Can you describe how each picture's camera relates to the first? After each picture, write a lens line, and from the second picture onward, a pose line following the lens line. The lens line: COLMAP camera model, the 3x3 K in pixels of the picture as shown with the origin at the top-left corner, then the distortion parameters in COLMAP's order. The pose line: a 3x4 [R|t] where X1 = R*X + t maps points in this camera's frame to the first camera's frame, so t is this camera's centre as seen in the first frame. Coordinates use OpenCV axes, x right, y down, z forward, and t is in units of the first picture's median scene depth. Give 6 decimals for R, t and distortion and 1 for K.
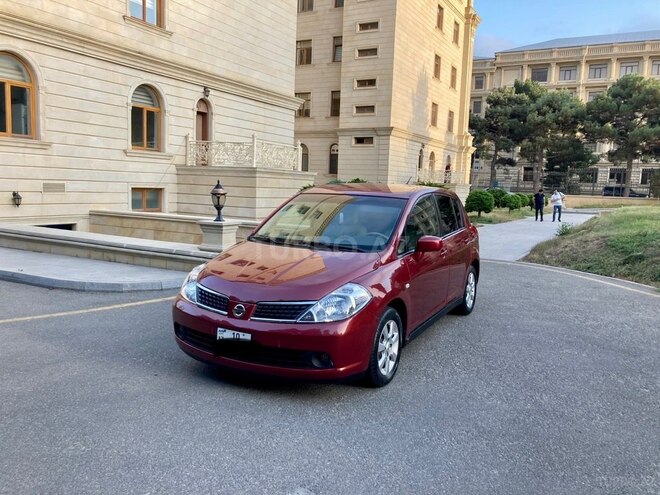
lens RADIAL K [[524.7, 0, 333.3], [0, 524.7, 246.2], [0, 0, 1]] dist [0.061928, -0.119625]
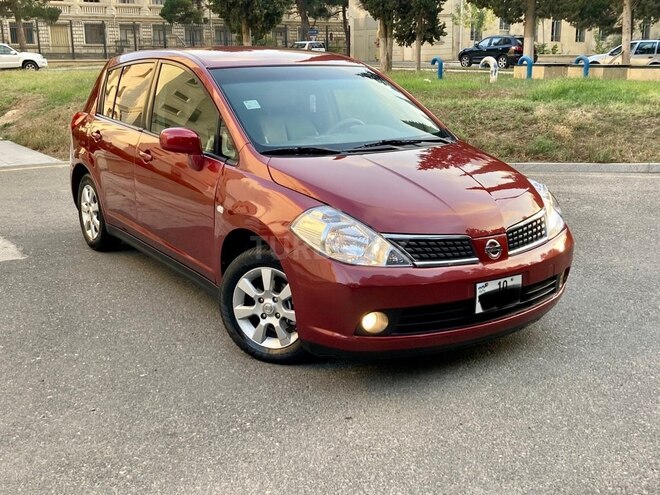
lens RADIAL K [[737.9, 0, 330.0], [0, 737.9, 247.5], [0, 0, 1]] dist [0.114494, -0.342455]
pose [[0.490251, -0.252805, 0.834113, -0.450124], [0.124587, 0.967509, 0.220009, -0.046601], [-0.862631, -0.003940, 0.505819, 0.302167]]
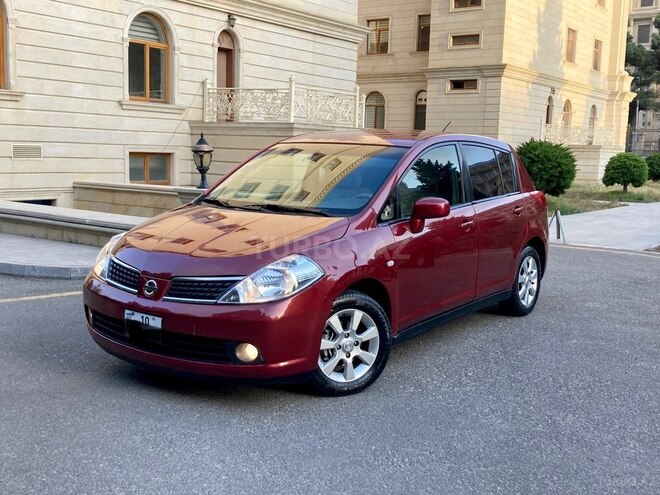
lens RADIAL K [[737.9, 0, 330.0], [0, 737.9, 247.5], [0, 0, 1]] dist [0.114494, -0.342455]
pose [[0.991645, 0.009179, -0.128667, 0.094072], [-0.007469, 0.999877, 0.013764, 0.019868], [0.128778, -0.012688, 0.991592, -0.017274]]
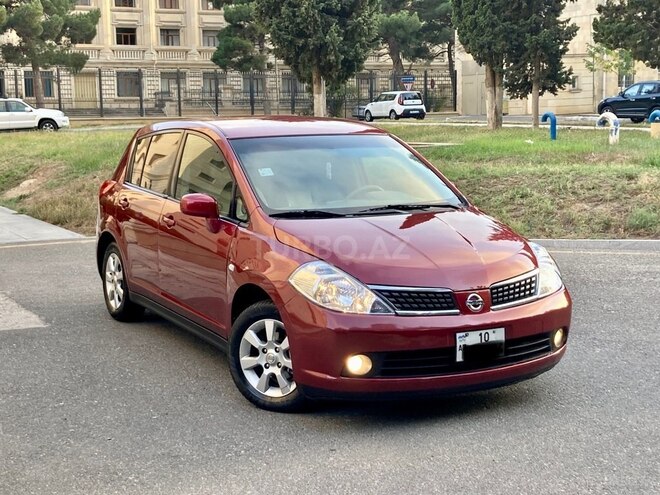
lens RADIAL K [[1002.2, 0, 317.6], [0, 1002.2, 248.2], [0, 0, 1]] dist [0.203592, -0.895438]
pose [[0.585150, -0.152053, 0.796542, -0.588538], [0.130109, 0.987142, 0.092857, -0.044577], [-0.800419, 0.049302, 0.597410, 0.150981]]
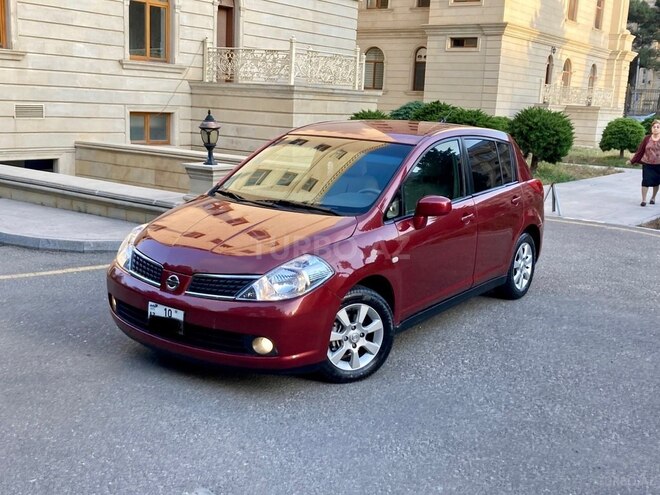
lens RADIAL K [[735.5, 0, 325.4], [0, 735.5, 248.8], [0, 0, 1]] dist [0.101045, -0.281226]
pose [[0.991373, 0.033567, -0.126701, 0.087449], [-0.023935, 0.996760, 0.076792, -0.011020], [0.128868, -0.073097, 0.988964, -0.048933]]
